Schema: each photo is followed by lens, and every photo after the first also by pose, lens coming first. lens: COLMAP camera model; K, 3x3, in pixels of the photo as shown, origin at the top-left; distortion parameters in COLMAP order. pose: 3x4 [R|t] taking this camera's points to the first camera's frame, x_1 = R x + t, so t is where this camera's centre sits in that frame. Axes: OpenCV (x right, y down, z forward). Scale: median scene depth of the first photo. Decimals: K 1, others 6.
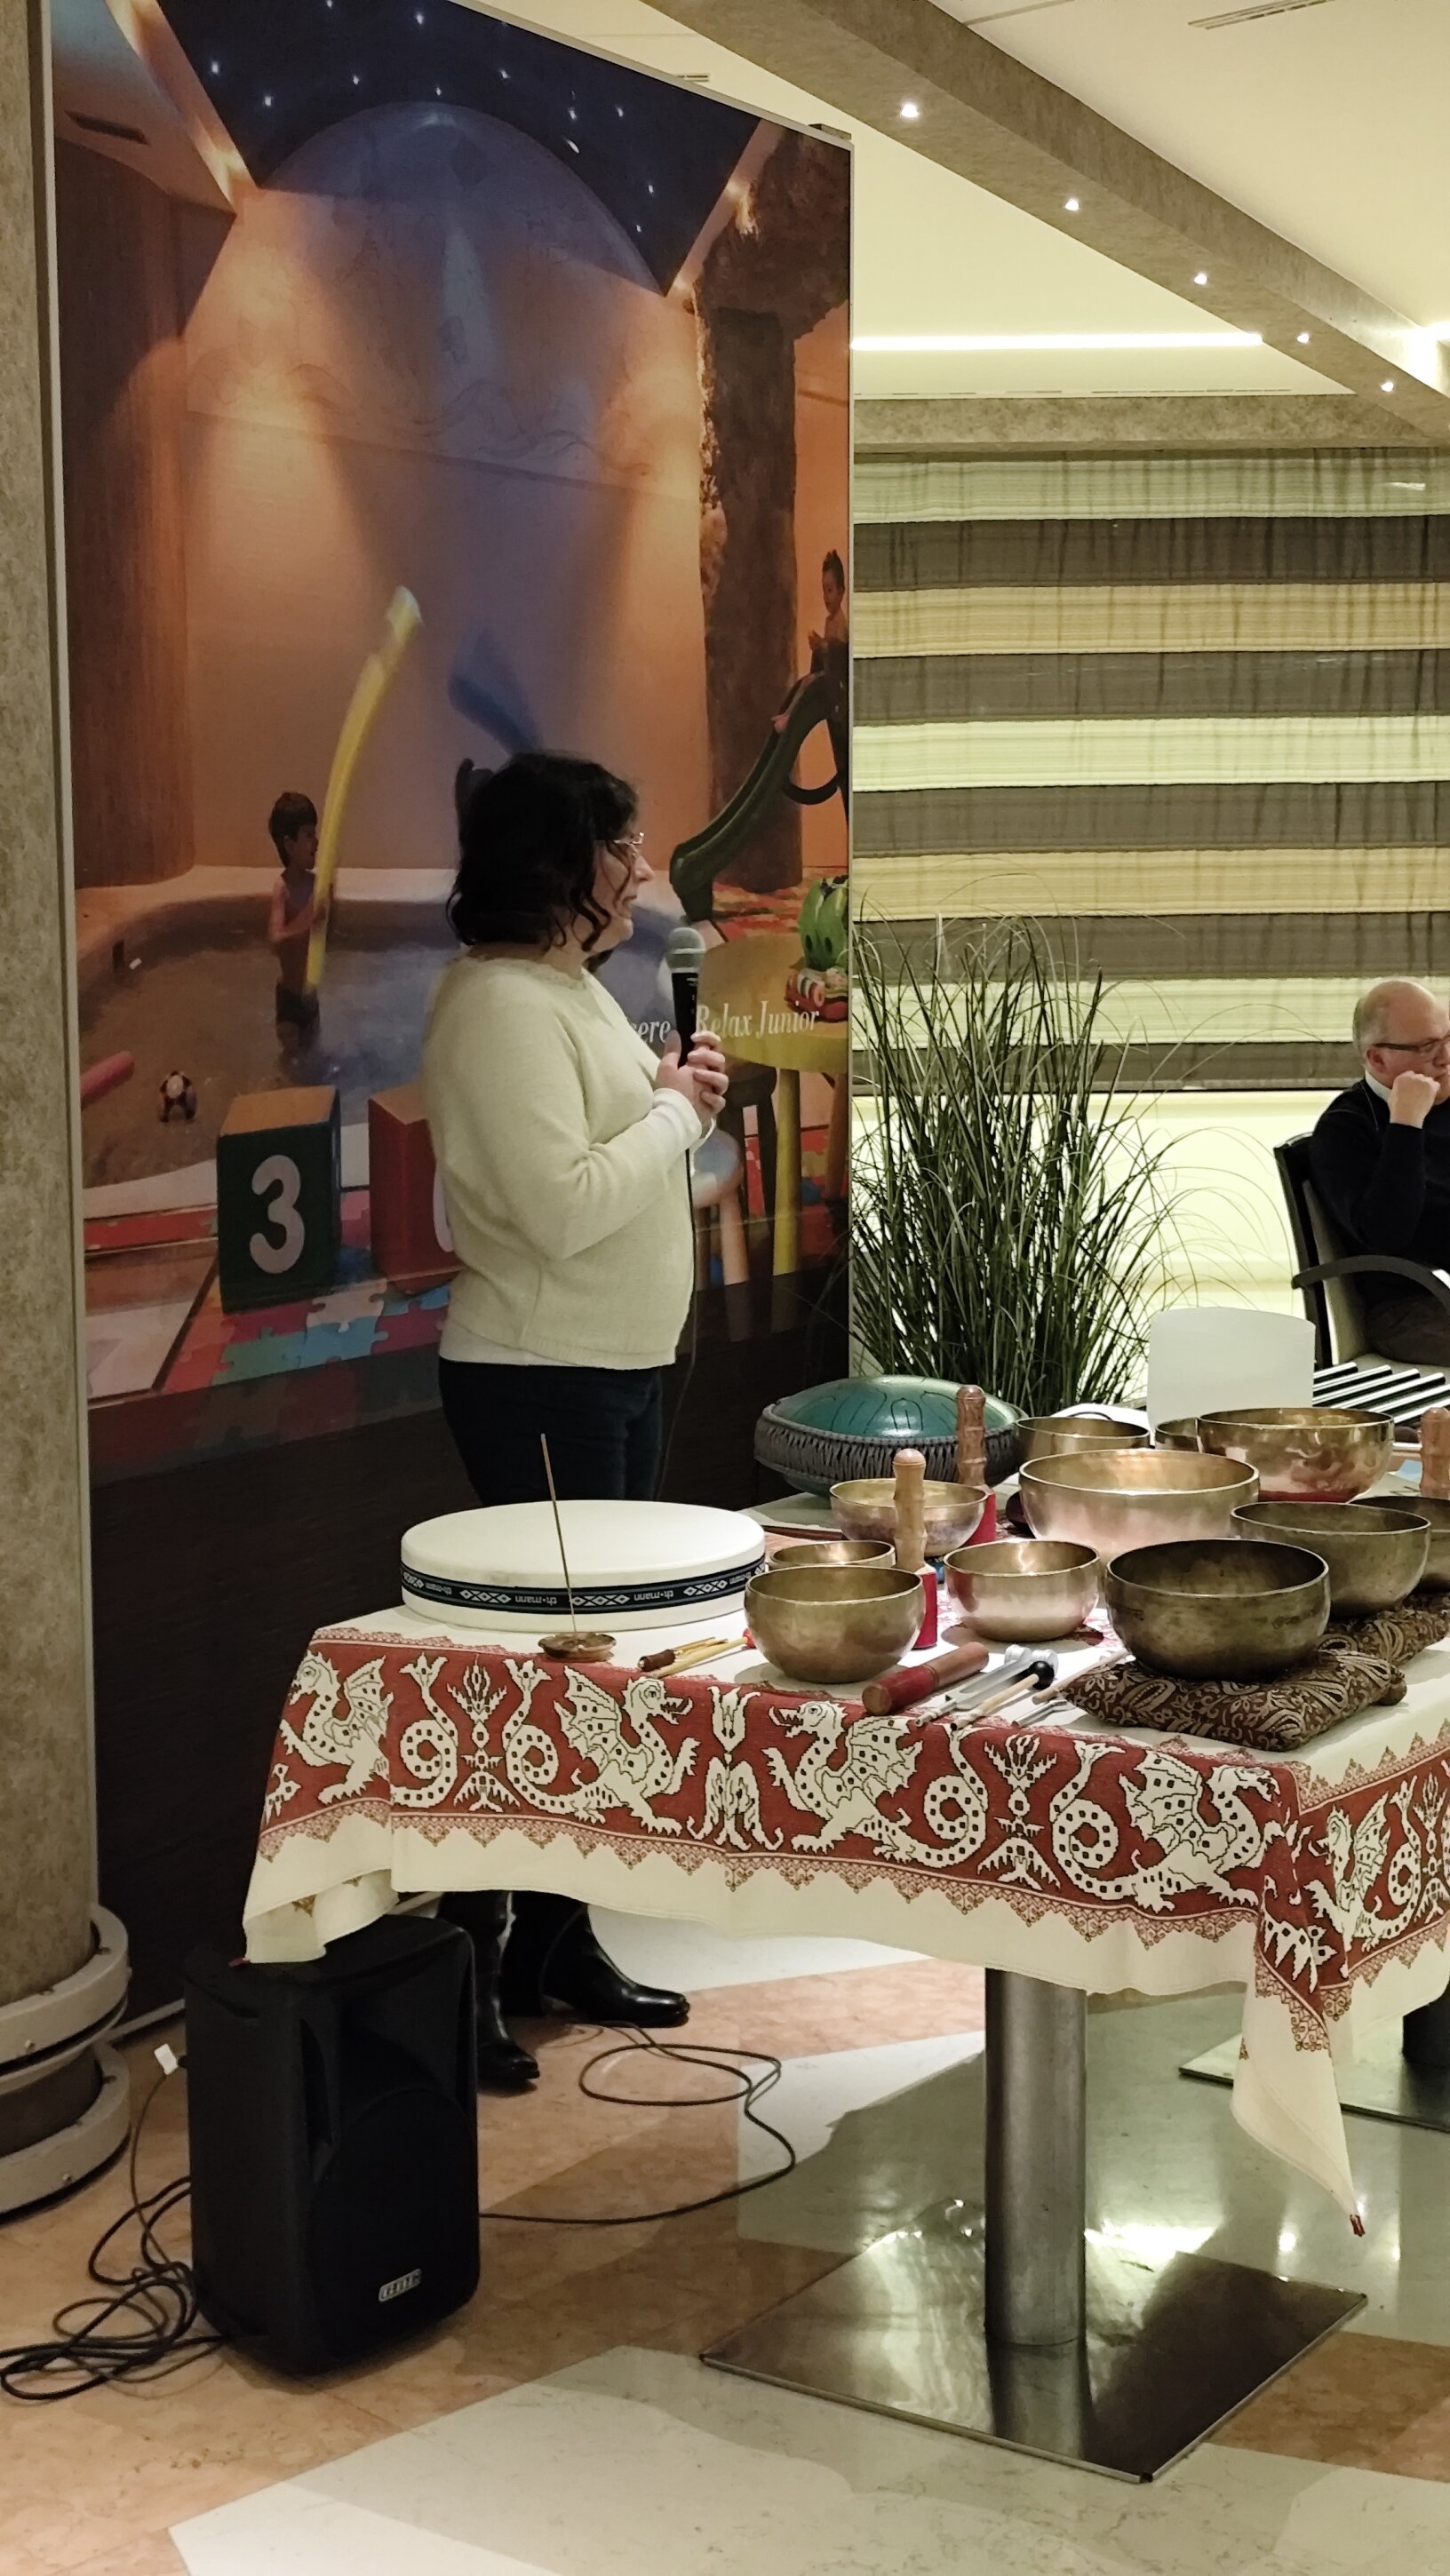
lens RADIAL K [[3548.8, 0, 725.8], [0, 3548.8, 1288.3], [0, 0, 1]] dist [0.004893, 0.000000]
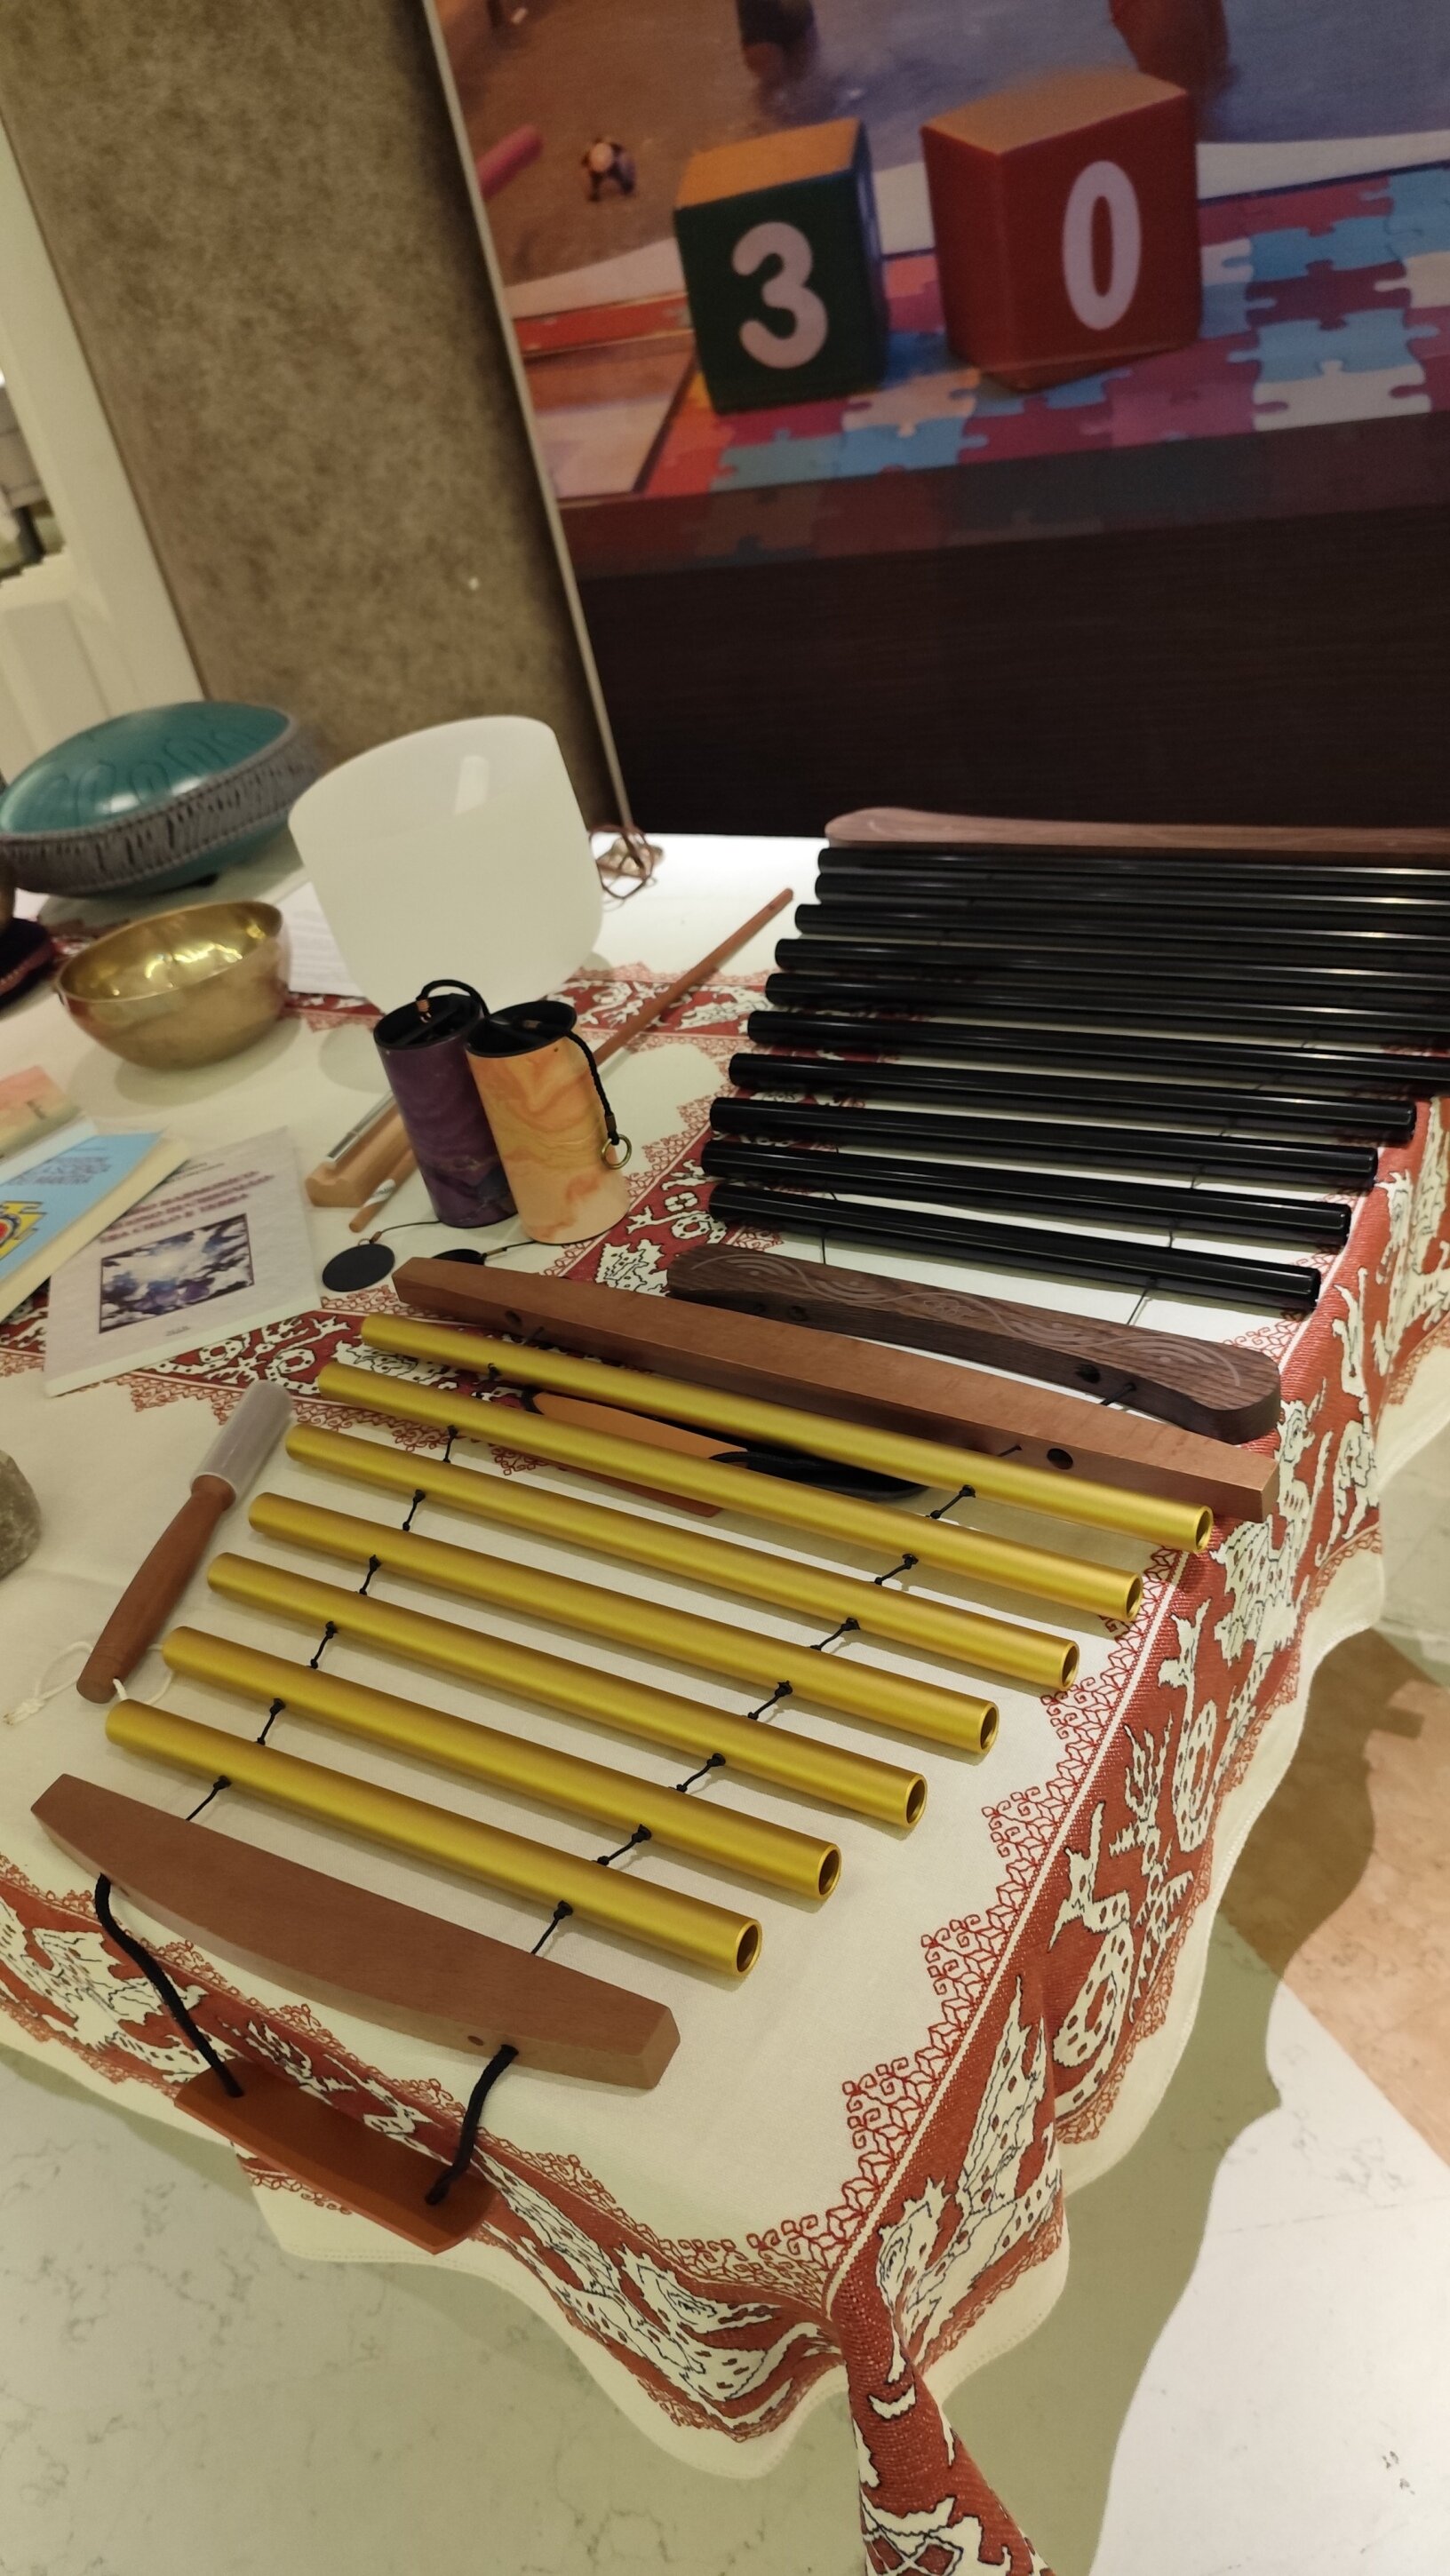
lens RADIAL K [[1823.8, 0, 724.8], [0, 1823.8, 1287.1], [0, 0, 1]] dist [-0.000251, -0.006363]
pose [[0.042054, 0.561333, -0.826521, 0.410738], [0.091829, 0.821579, 0.562650, -0.077992], [0.994886, -0.099560, -0.016996, 0.990297]]
